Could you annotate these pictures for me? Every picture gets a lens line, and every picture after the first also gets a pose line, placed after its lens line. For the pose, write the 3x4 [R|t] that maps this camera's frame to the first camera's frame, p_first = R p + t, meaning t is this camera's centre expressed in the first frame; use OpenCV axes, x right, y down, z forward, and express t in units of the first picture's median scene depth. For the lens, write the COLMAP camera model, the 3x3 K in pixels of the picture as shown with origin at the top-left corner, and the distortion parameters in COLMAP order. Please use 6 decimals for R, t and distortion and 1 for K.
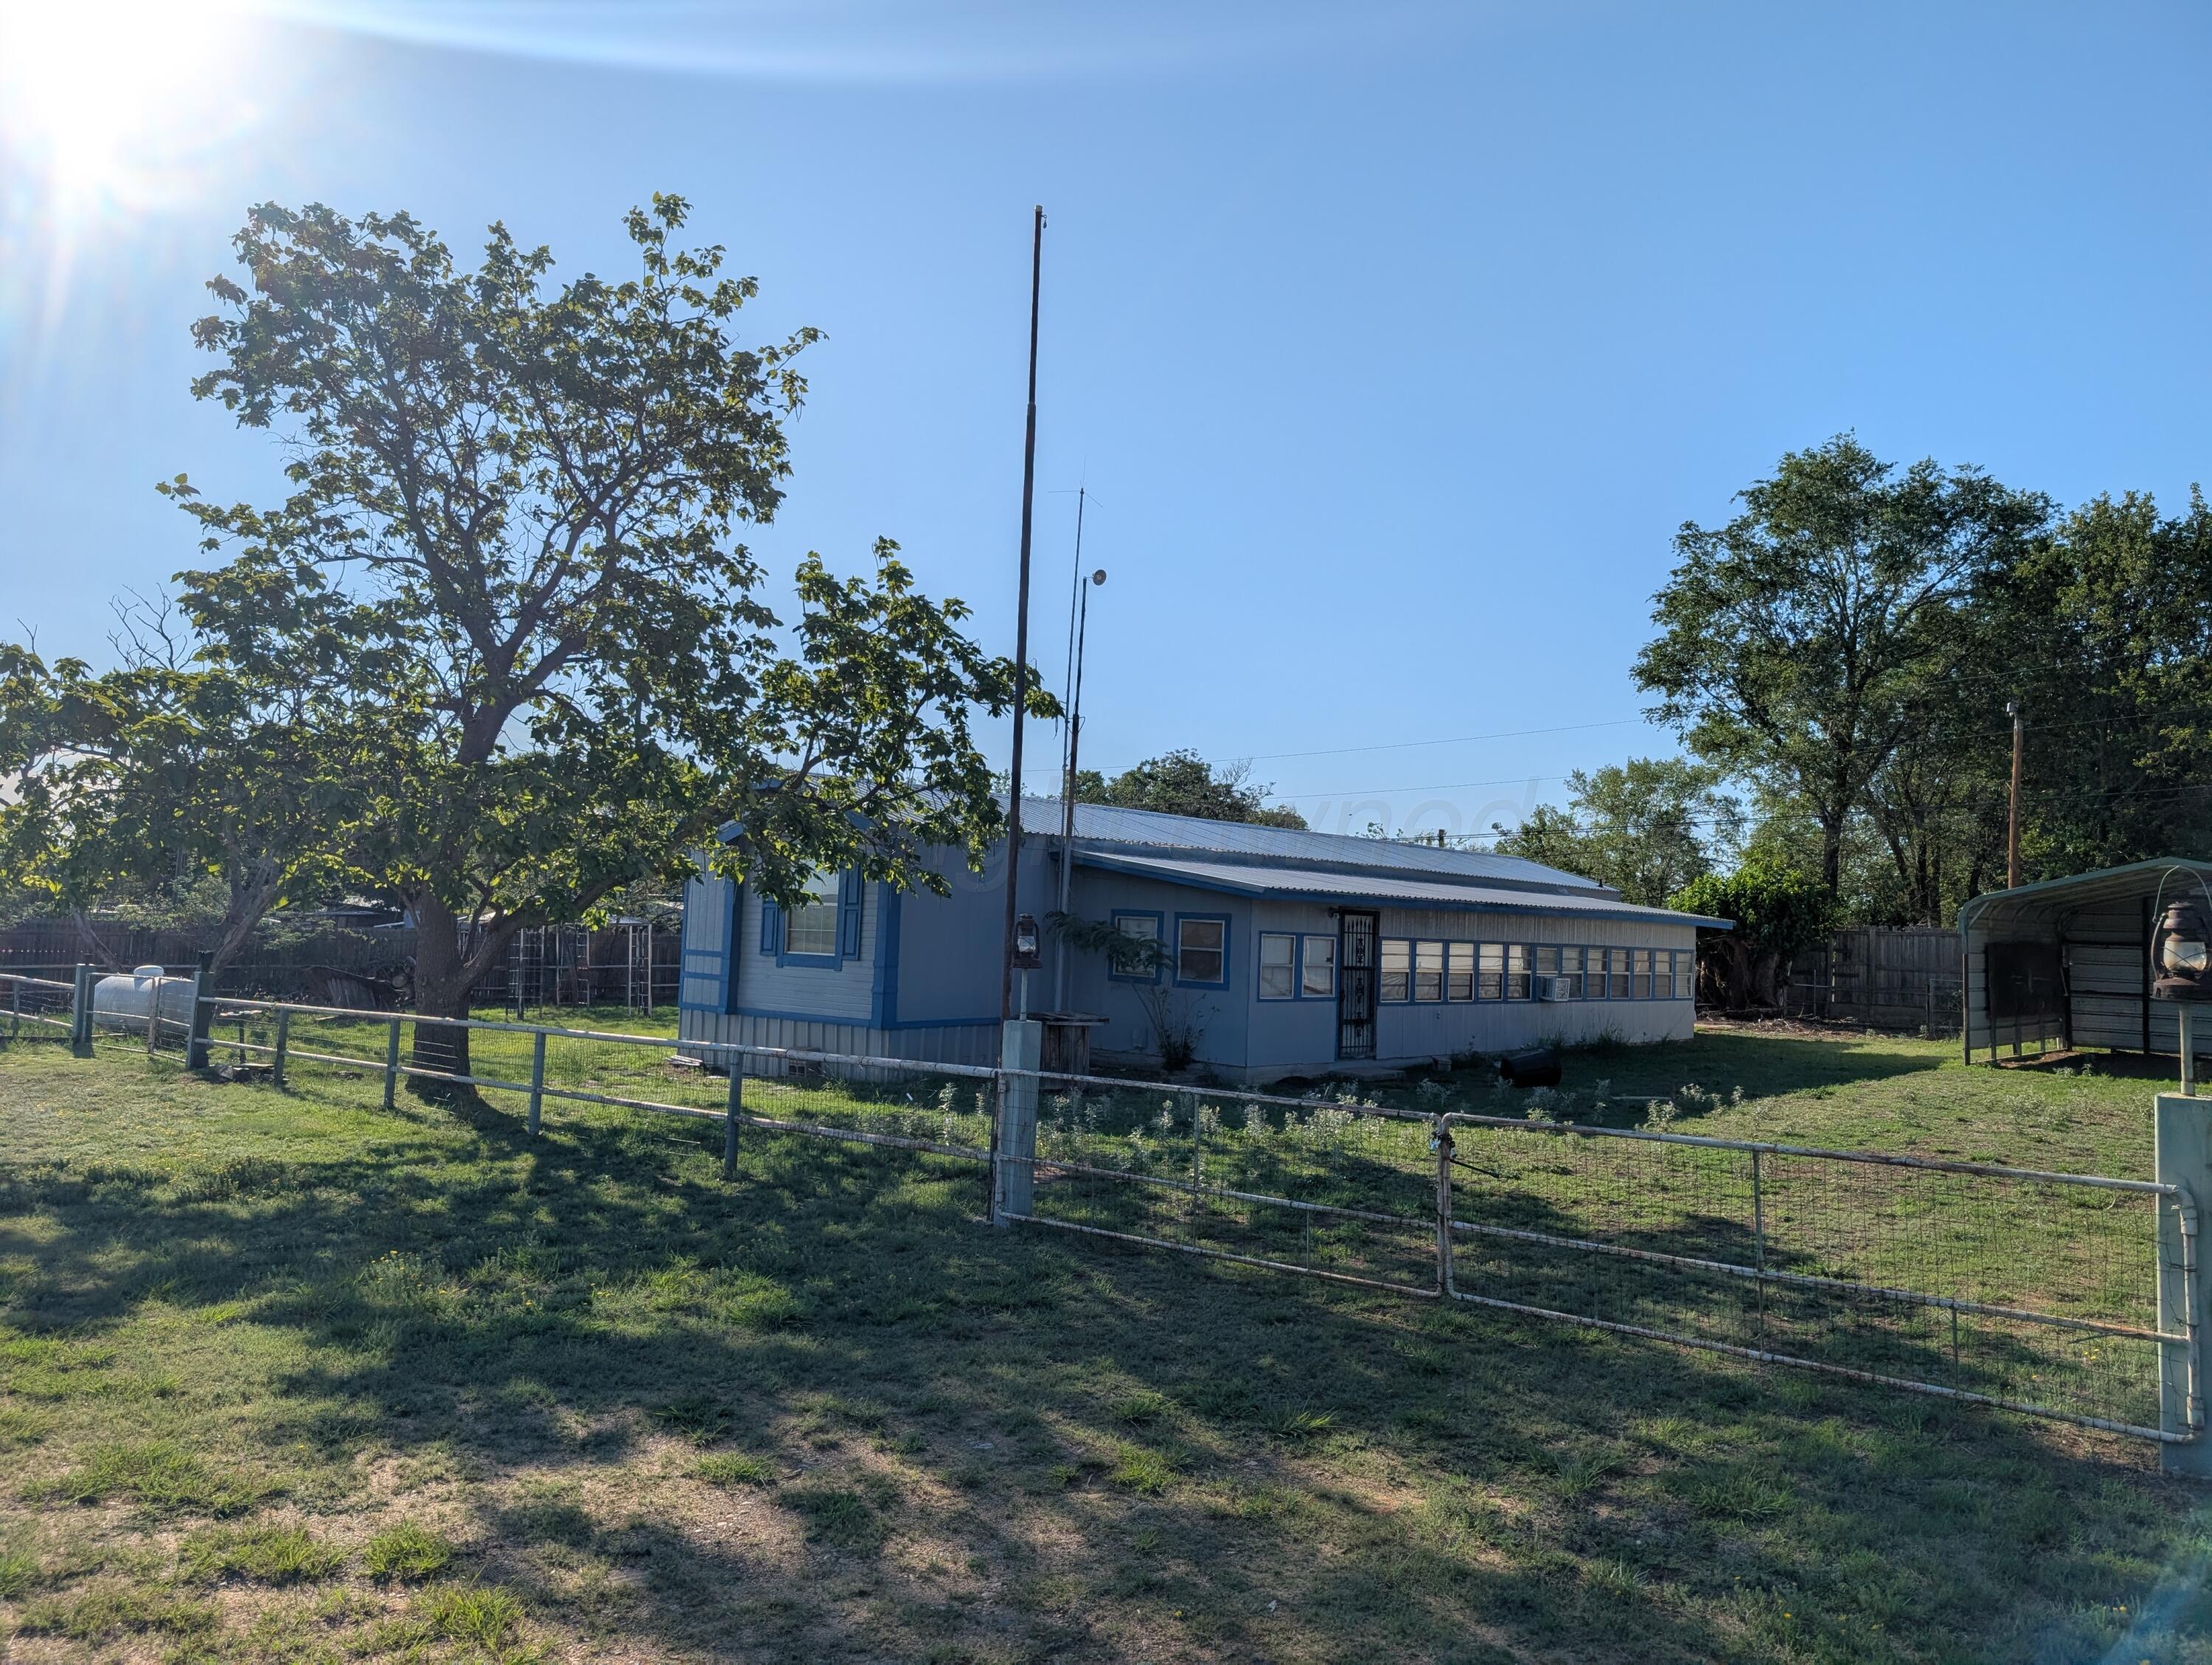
lens RADIAL K [[1562.3, 0, 1124.0], [0, 1562.3, 820.0], [0, 0, 1]] dist [0.016128, -0.010700]
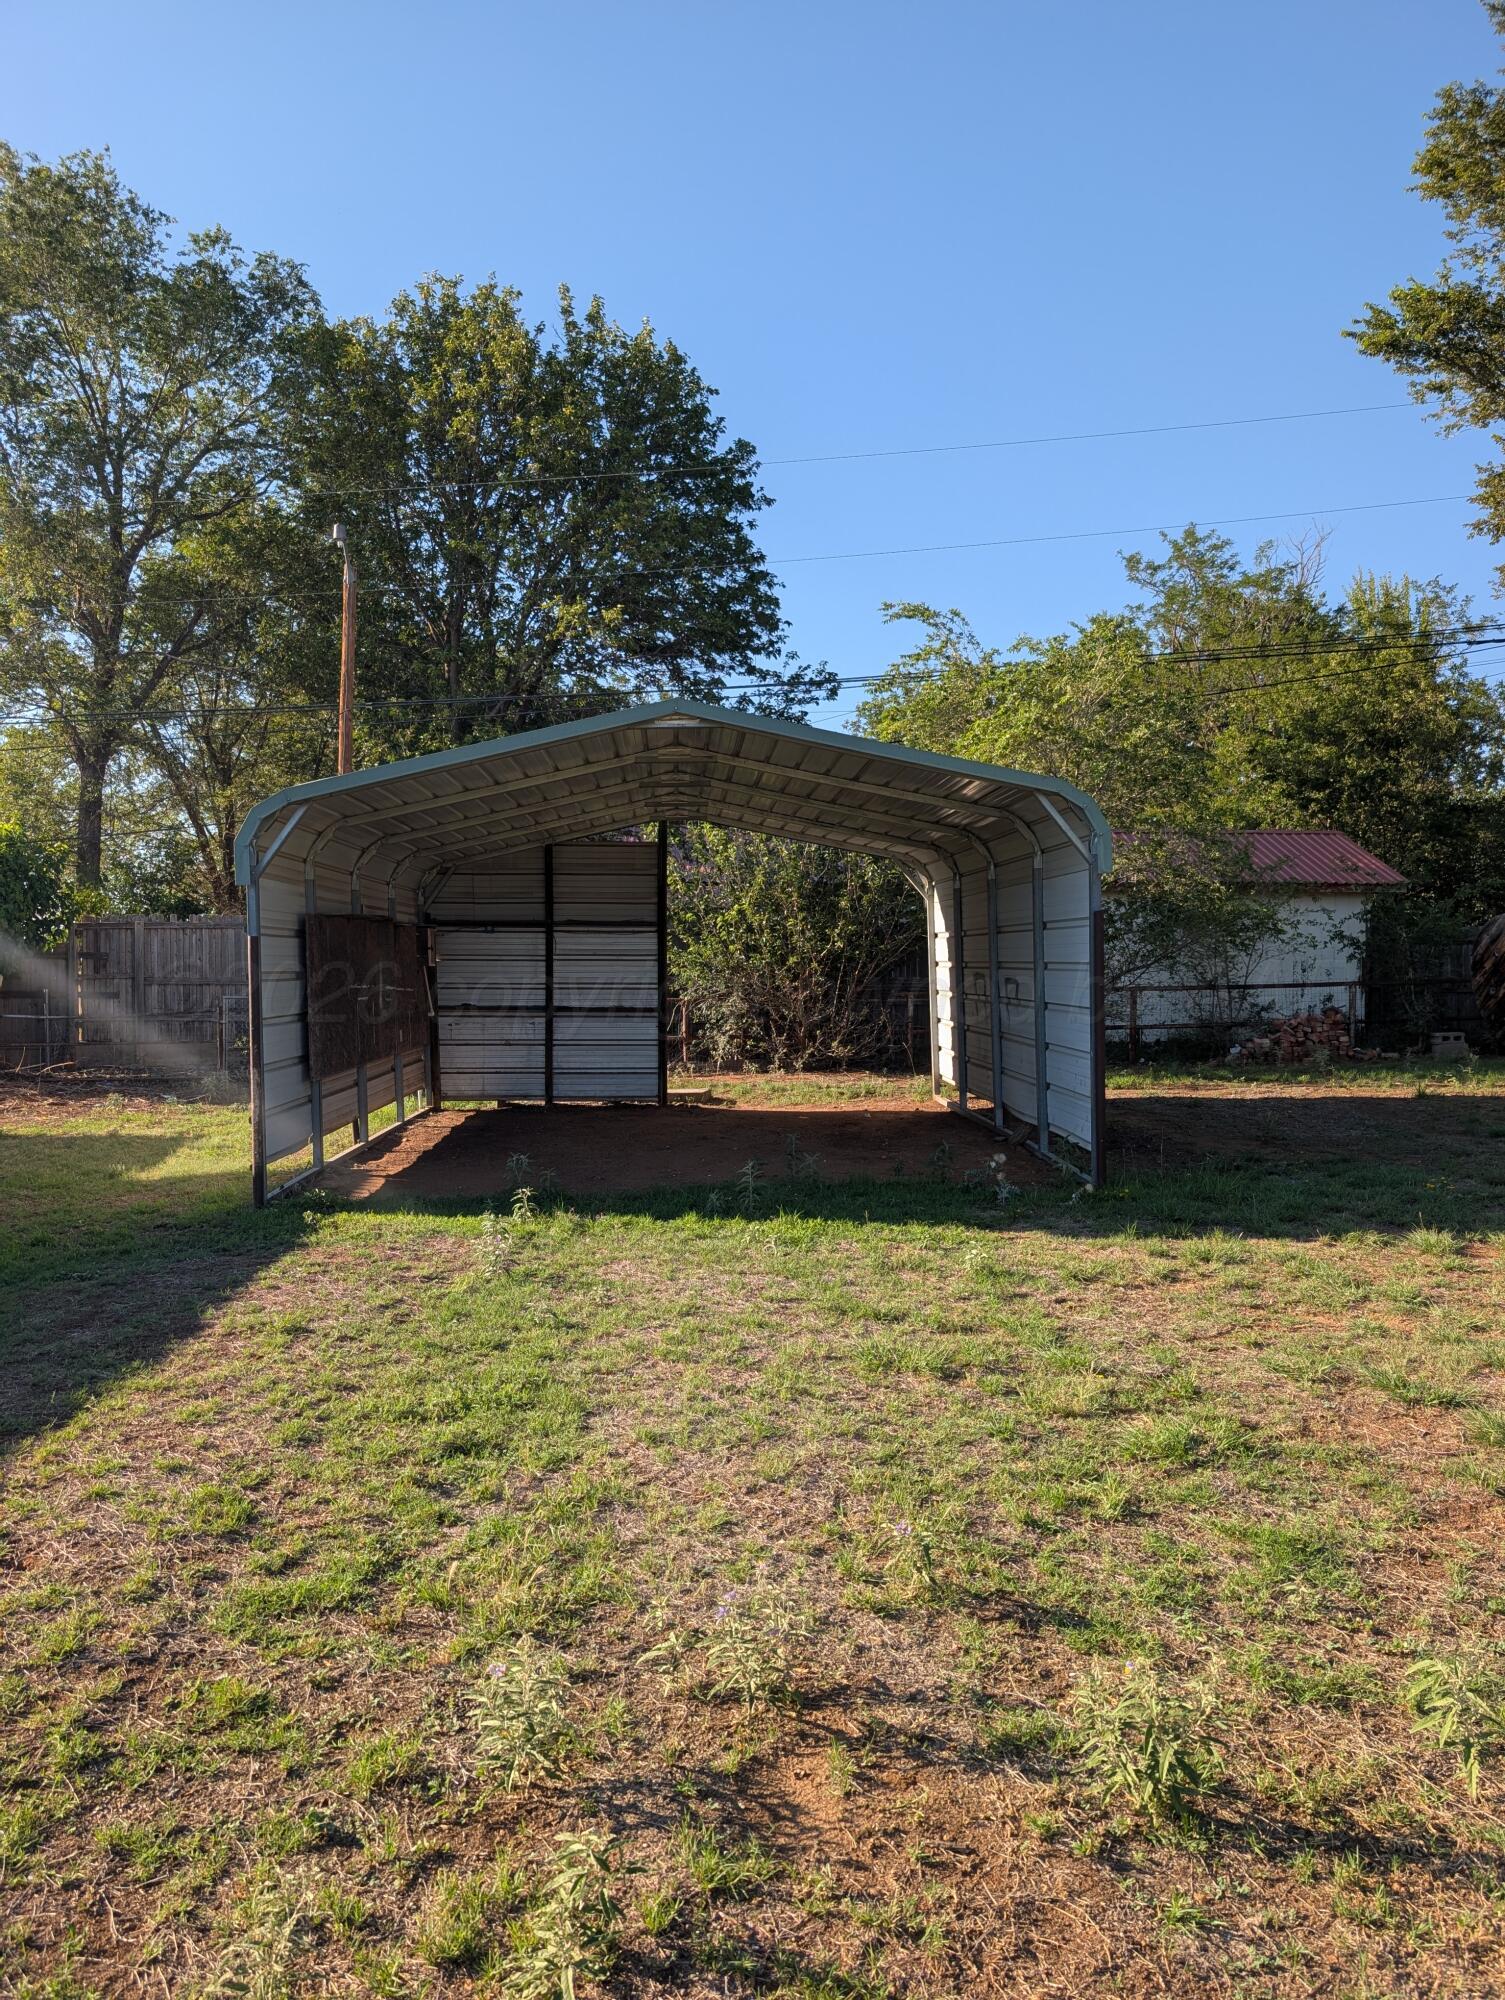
lens RADIAL K [[1412.6, 0, 817.6], [0, 1412.6, 1006.2], [0, 0, 1]] dist [0.016128, -0.010700]
pose [[0.667617, -0.051556, 0.742718, 0.217006], [-0.030214, 0.994901, 0.096220, 0.036712], [-0.743892, -0.086679, 0.662655, 0.380289]]
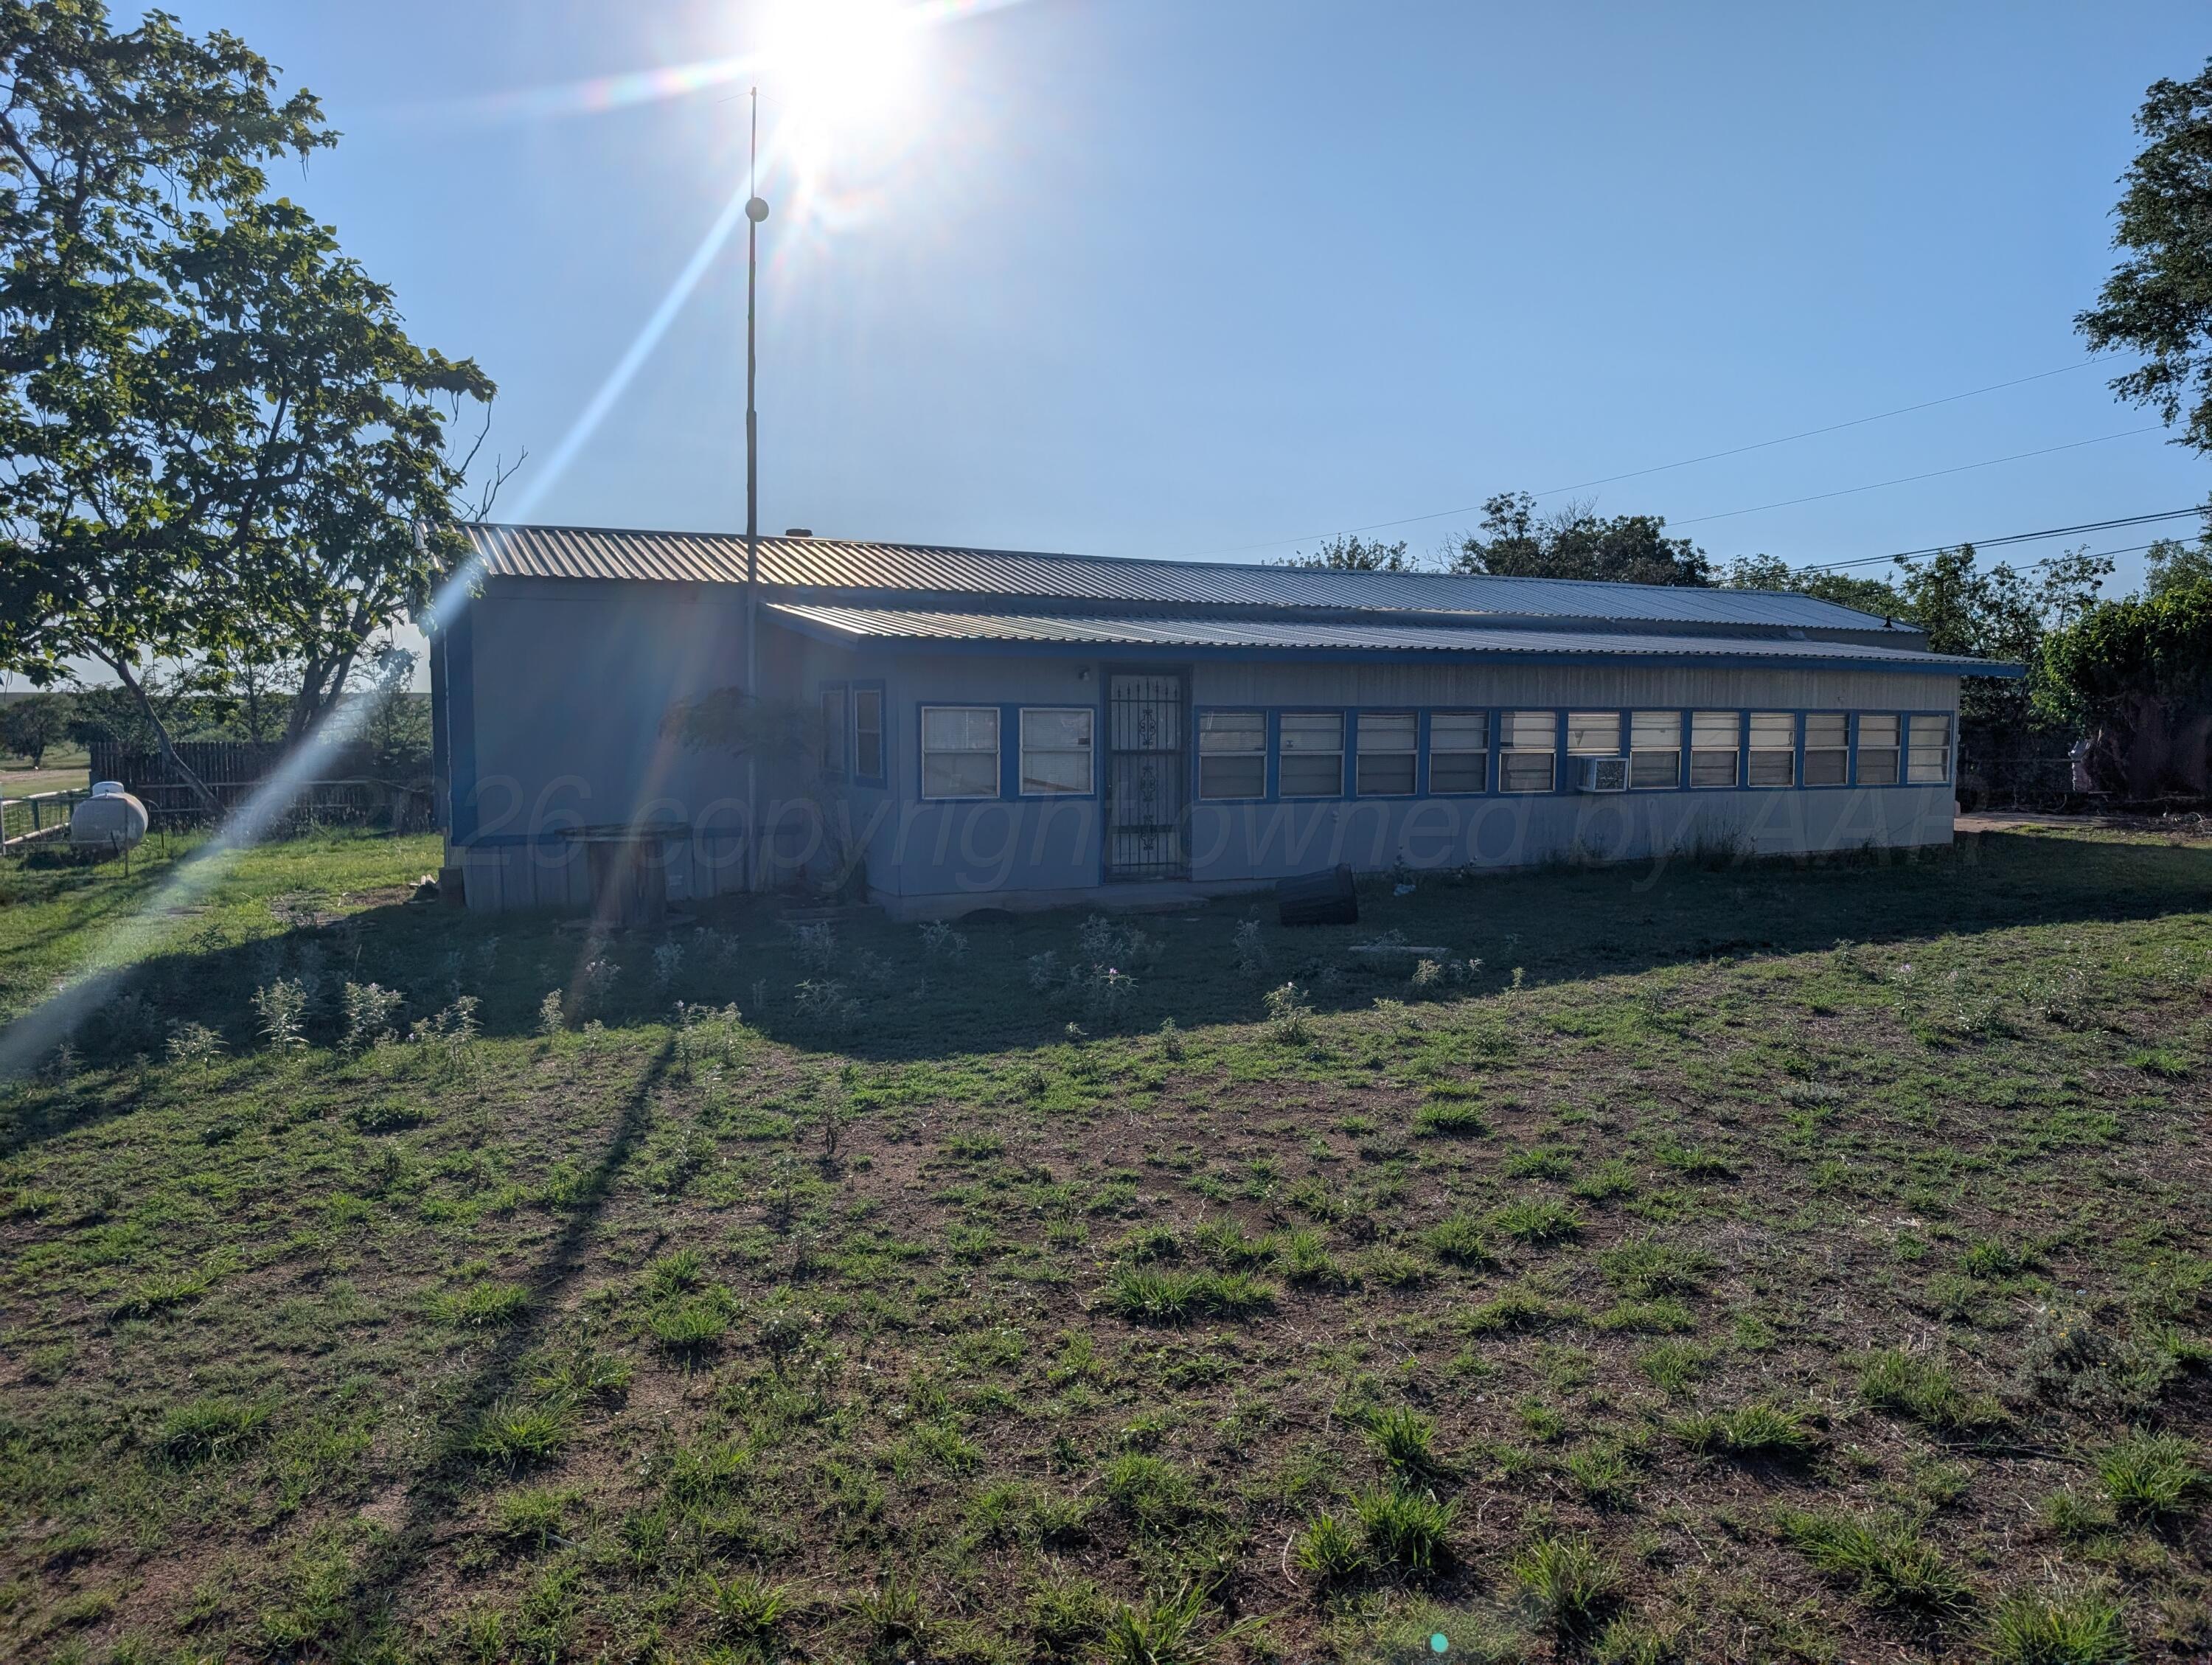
lens RADIAL K [[1568.0, 0, 1145.3], [0, 1568.0, 840.8], [0, 0, 1]] dist [0.013811, -0.008132]
pose [[0.933472, -0.003581, -0.358633, 0.208500], [0.055143, 0.989493, 0.133649, 0.020856], [0.354386, -0.144534, 0.923862, 0.178937]]
